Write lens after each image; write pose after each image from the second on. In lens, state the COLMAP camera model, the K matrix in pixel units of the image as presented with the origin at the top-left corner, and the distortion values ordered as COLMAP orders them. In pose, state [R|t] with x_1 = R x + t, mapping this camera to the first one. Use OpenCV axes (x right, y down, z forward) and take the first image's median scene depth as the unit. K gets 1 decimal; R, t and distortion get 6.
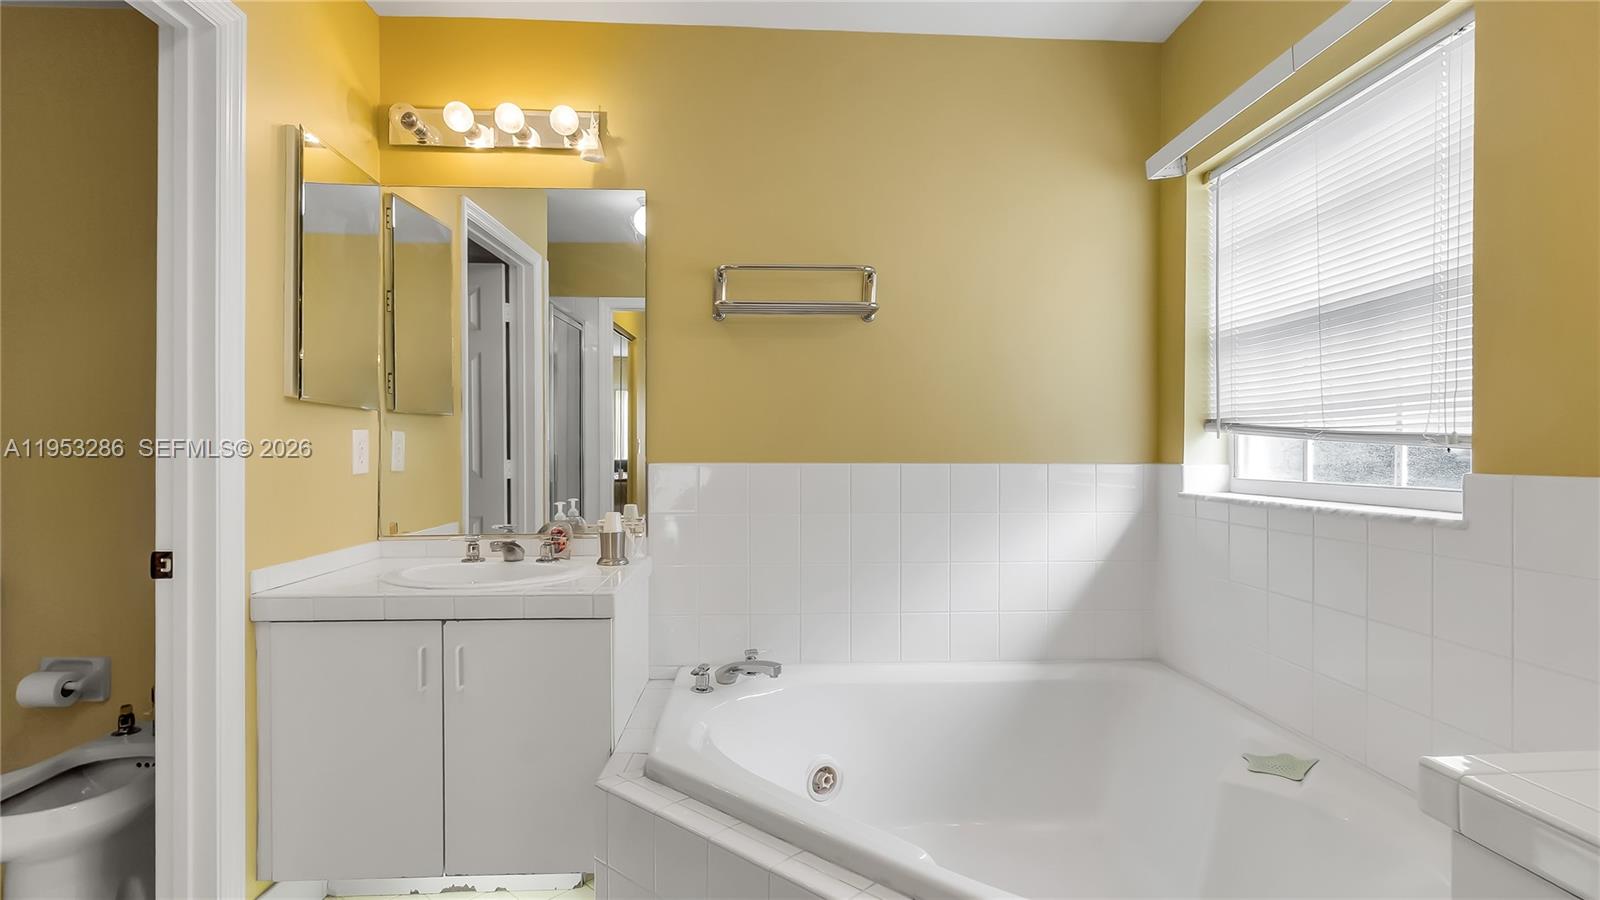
lens RADIAL K [[746.6, 0, 801.9], [0, 746.6, 466.9], [0, 0, 1]] dist [-0.004975, -0.000444]
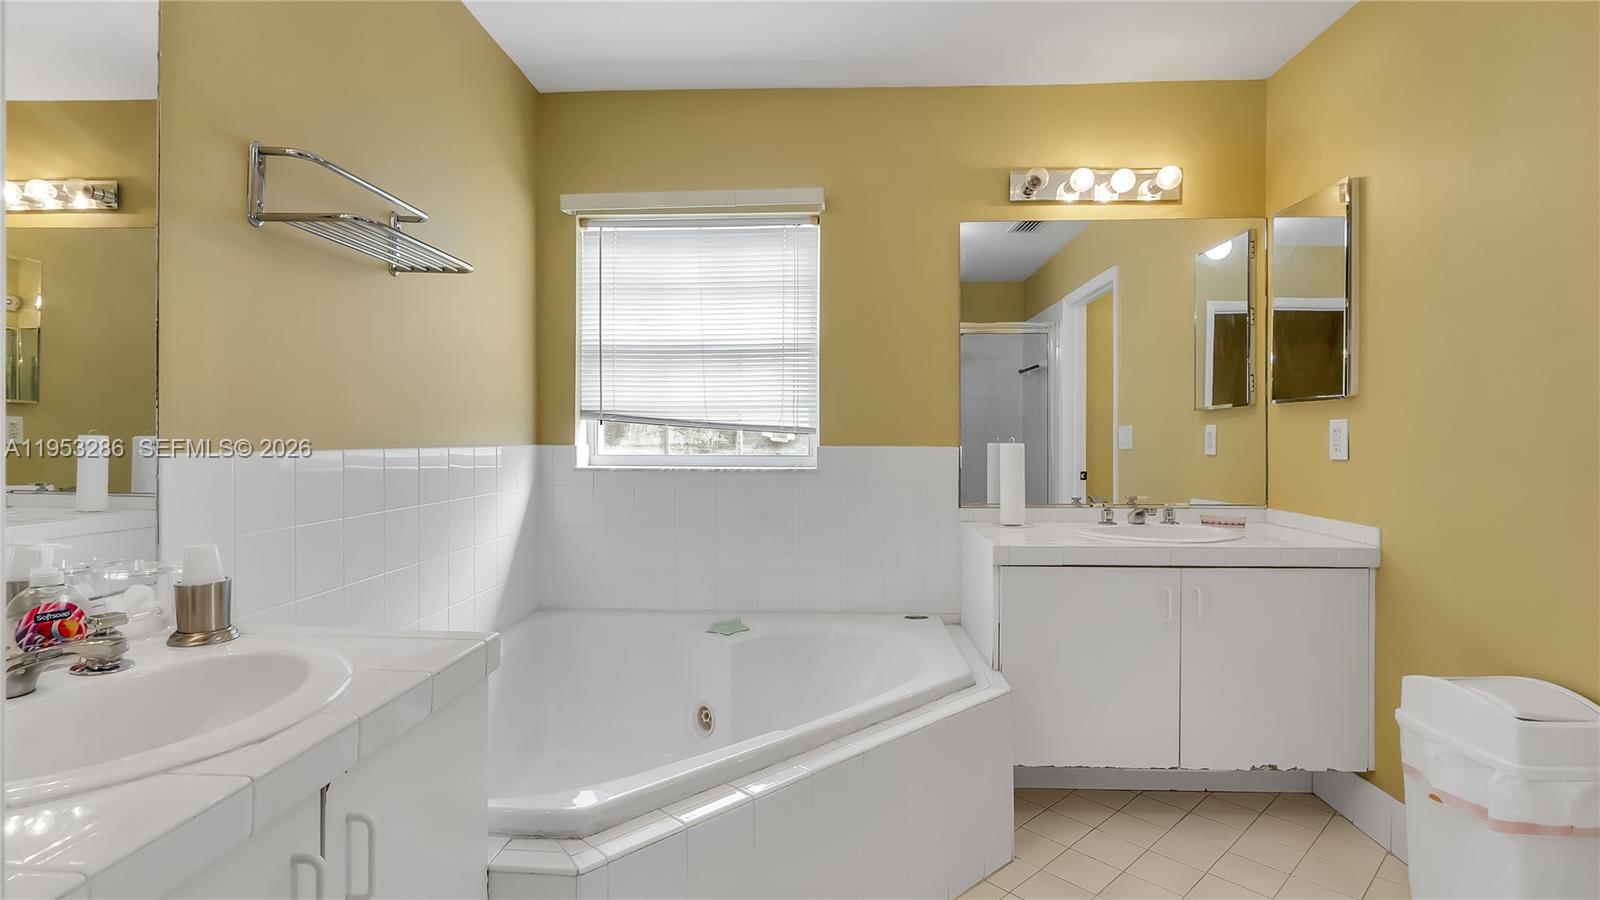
lens RADIAL K [[746.6, 0, 801.9], [0, 746.6, 466.9], [0, 0, 1]] dist [-0.004975, -0.000444]
pose [[0.108703, -0.043489, 0.993123, -0.822852], [0.021717, 0.998908, 0.041365, -0.012624], [-0.993837, 0.017071, 0.109529, 0.568110]]
